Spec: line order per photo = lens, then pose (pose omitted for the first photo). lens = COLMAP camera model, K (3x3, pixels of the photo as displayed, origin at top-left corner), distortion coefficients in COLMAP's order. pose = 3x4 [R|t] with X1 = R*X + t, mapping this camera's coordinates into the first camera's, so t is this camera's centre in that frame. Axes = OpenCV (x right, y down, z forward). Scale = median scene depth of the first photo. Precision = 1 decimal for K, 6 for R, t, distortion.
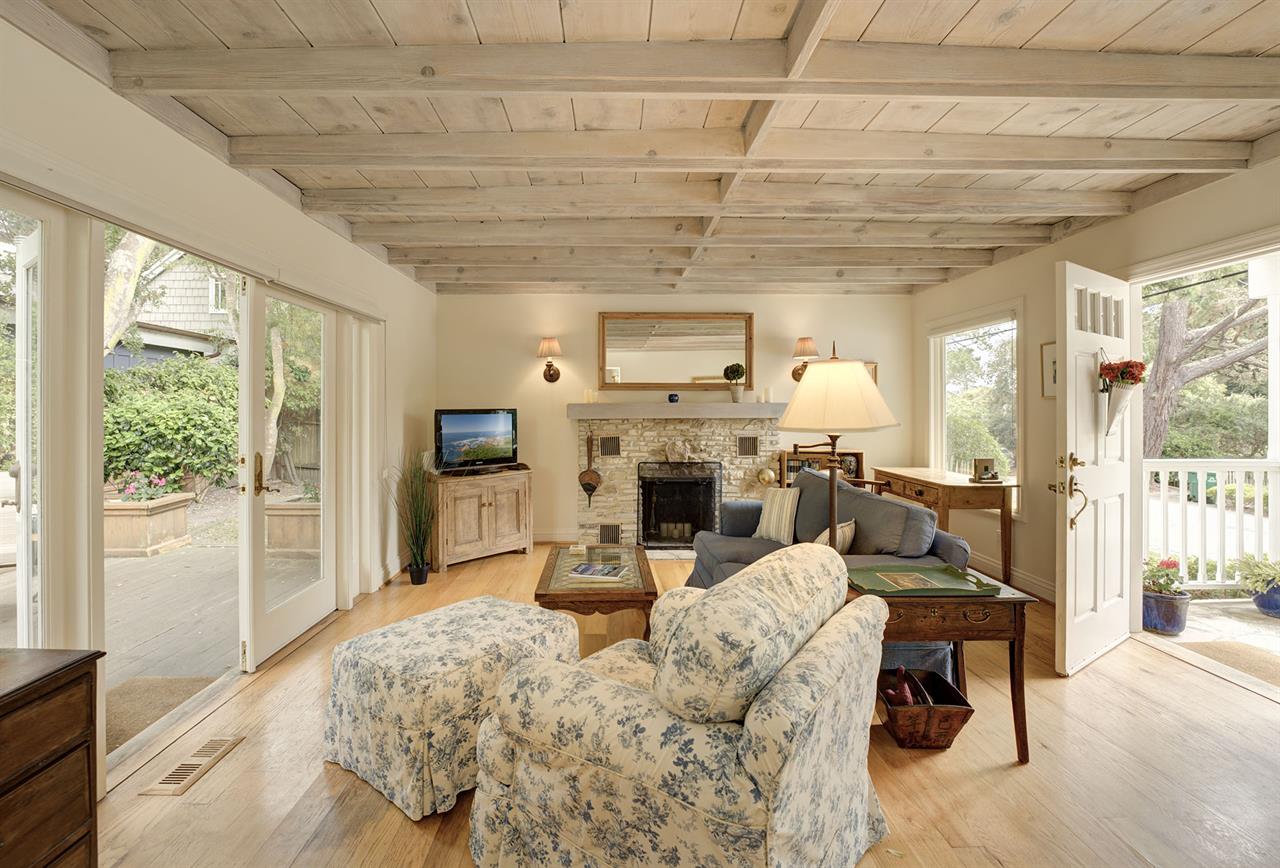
lens RADIAL K [[558.2, 0, 627.2], [0, 558.2, 408.3], [0, 0, 1]] dist [-0.013319, 0.000251]
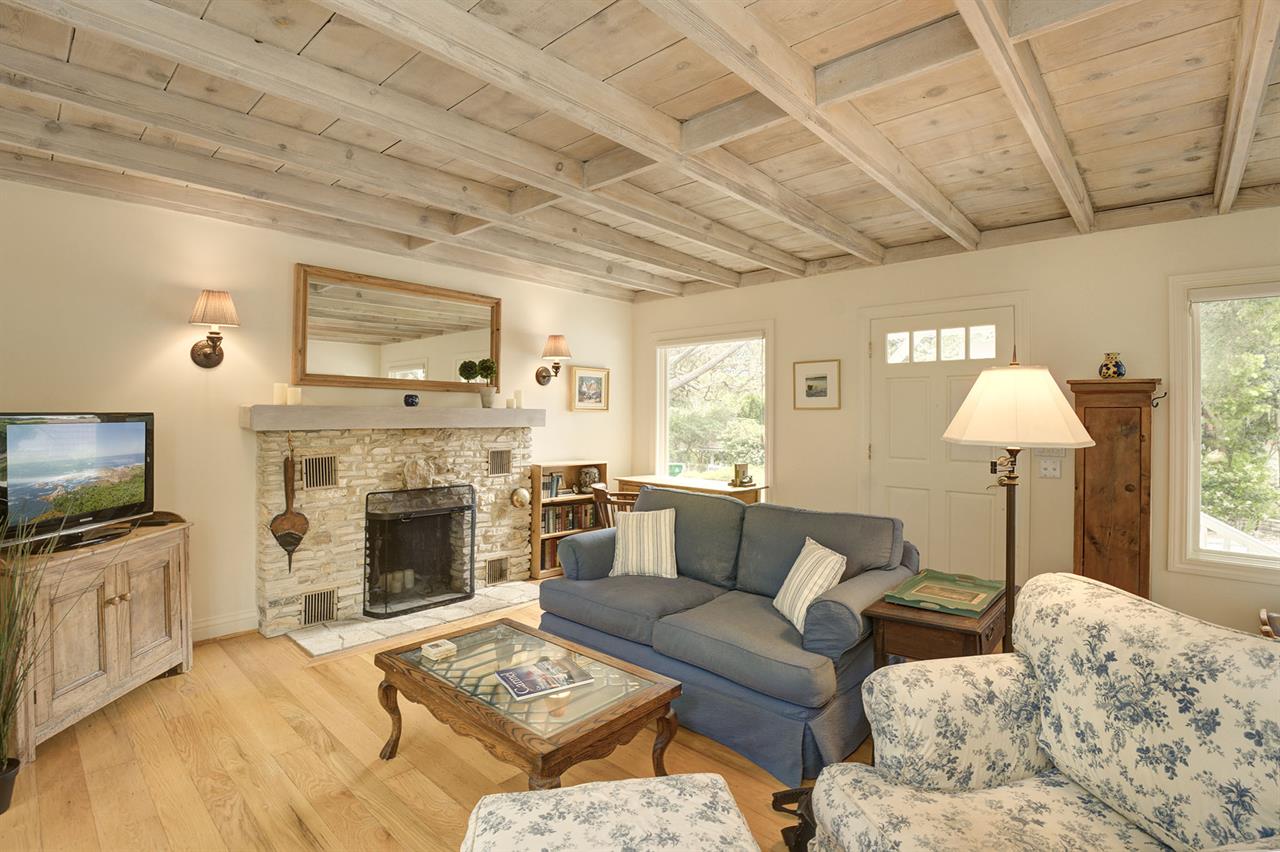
lens RADIAL K [[590.2, 0, 603.3], [0, 590.2, 411.4], [0, 0, 1]] dist [-0.033651, -0.000163]
pose [[0.712527, 0.012558, 0.701532, -0.277236], [-0.009276, 0.999921, -0.008479, 0.000183], [-0.701583, -0.000466, 0.712587, 0.285537]]
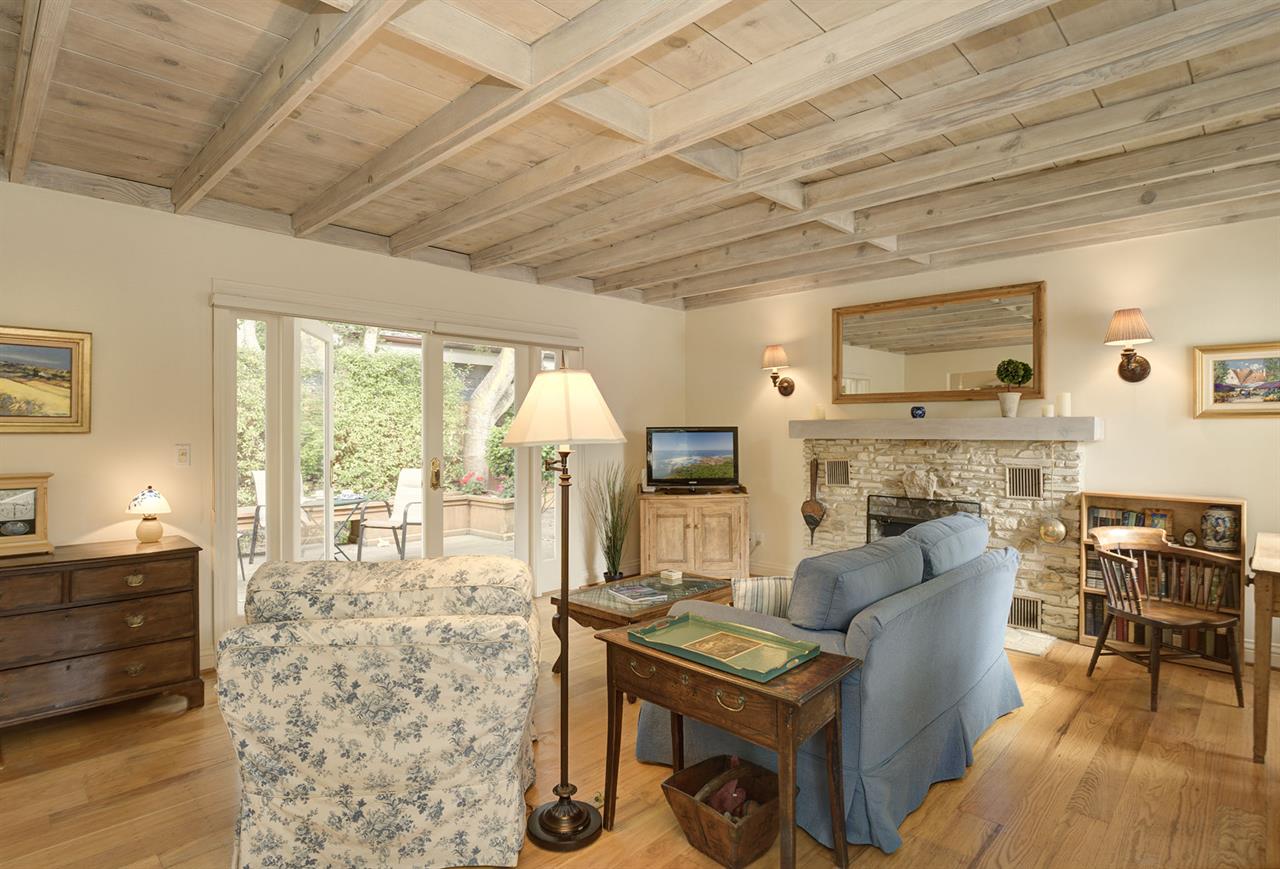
lens RADIAL K [[667.4, 0, 633.9], [0, 667.4, 432.8], [0, 0, 1]] dist [-0.018095, 0.000005]
pose [[0.705346, 0.005609, -0.708841, 0.449910], [-0.000591, 0.999973, 0.007325, 0.002997], [0.708863, -0.004748, 0.705330, 0.106373]]
